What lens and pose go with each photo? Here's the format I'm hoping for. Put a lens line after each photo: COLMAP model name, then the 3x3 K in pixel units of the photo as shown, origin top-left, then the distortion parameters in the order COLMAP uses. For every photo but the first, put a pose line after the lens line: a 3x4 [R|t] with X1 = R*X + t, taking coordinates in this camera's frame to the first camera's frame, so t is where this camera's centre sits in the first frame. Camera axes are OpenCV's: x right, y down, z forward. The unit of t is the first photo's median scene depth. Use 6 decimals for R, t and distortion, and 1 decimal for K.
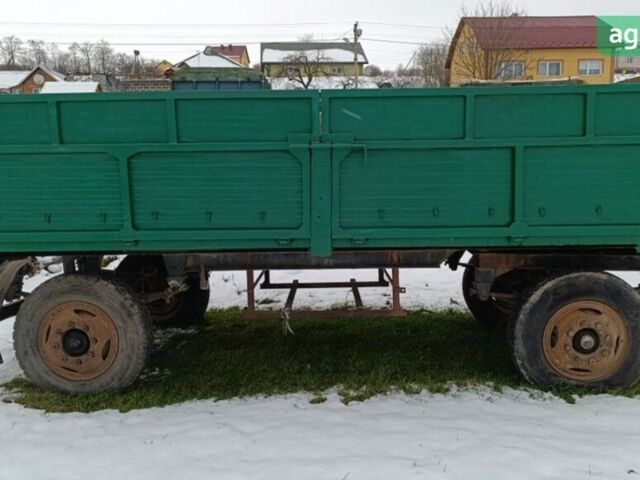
lens RADIAL K [[514.6, 0, 329.1], [0, 514.6, 241.3], [0, 0, 1]] dist [0.006902, -0.008849]
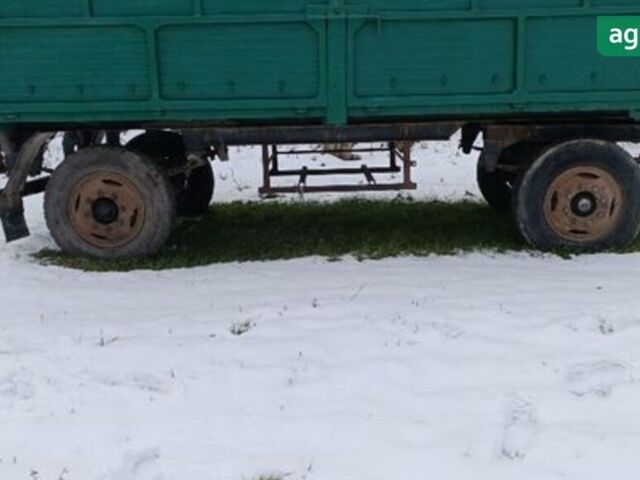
lens RADIAL K [[789.6, 0, 317.9], [0, 789.6, 278.2], [0, 0, 1]] dist [0.025817, -0.033232]
pose [[0.999957, -0.007019, 0.005986, -0.064280], [0.006454, 0.995952, 0.089655, 0.192701], [-0.006591, -0.089613, 0.995955, -0.641141]]
